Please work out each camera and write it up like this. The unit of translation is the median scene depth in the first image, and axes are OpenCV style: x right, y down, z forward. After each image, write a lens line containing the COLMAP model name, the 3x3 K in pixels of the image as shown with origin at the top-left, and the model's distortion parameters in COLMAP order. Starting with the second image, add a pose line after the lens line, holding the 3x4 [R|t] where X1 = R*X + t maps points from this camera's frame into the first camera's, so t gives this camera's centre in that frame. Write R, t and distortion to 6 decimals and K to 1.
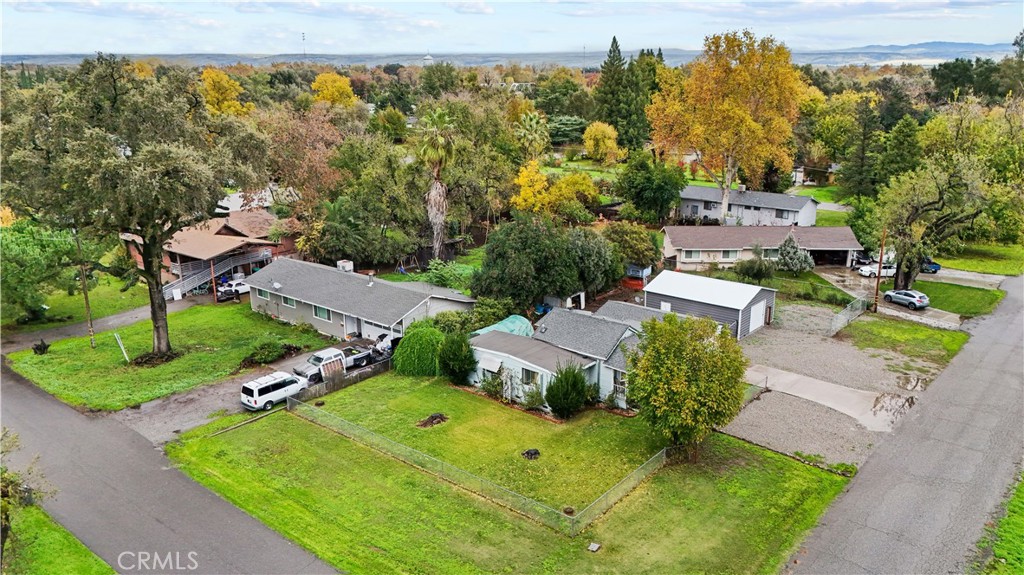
lens RADIAL K [[779.1, 0, 512.0], [0, 779.1, 287.5], [0, 0, 1]] dist [0.045749, -0.005205]
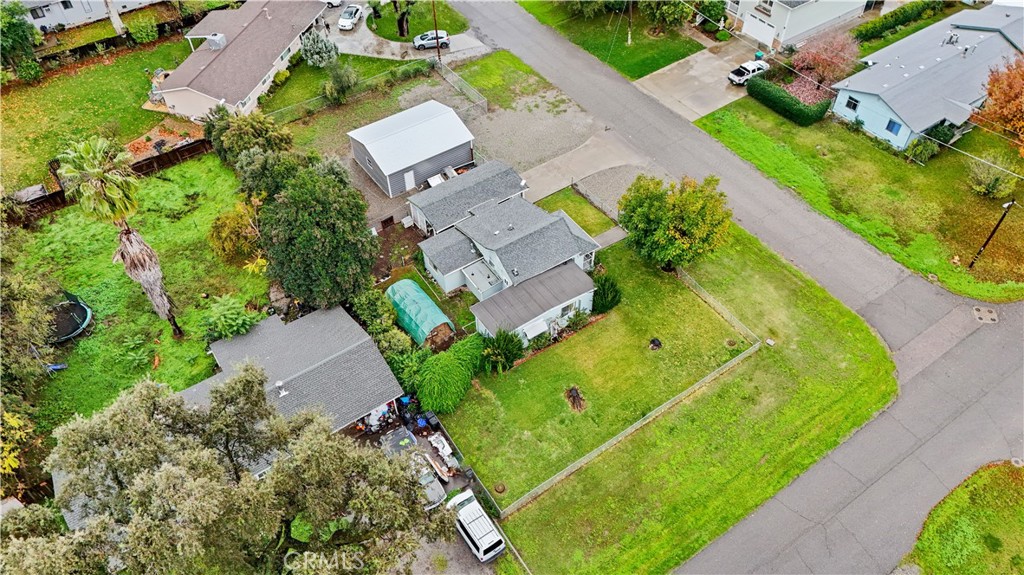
lens RADIAL K [[779.1, 0, 512.0], [0, 779.1, 287.5], [0, 0, 1]] dist [0.045749, -0.005205]
pose [[0.259893, -0.715252, 0.648745, -0.626440], [0.271583, 0.698854, 0.661700, -0.597956], [-0.926660, 0.004217, 0.375878, 0.567260]]
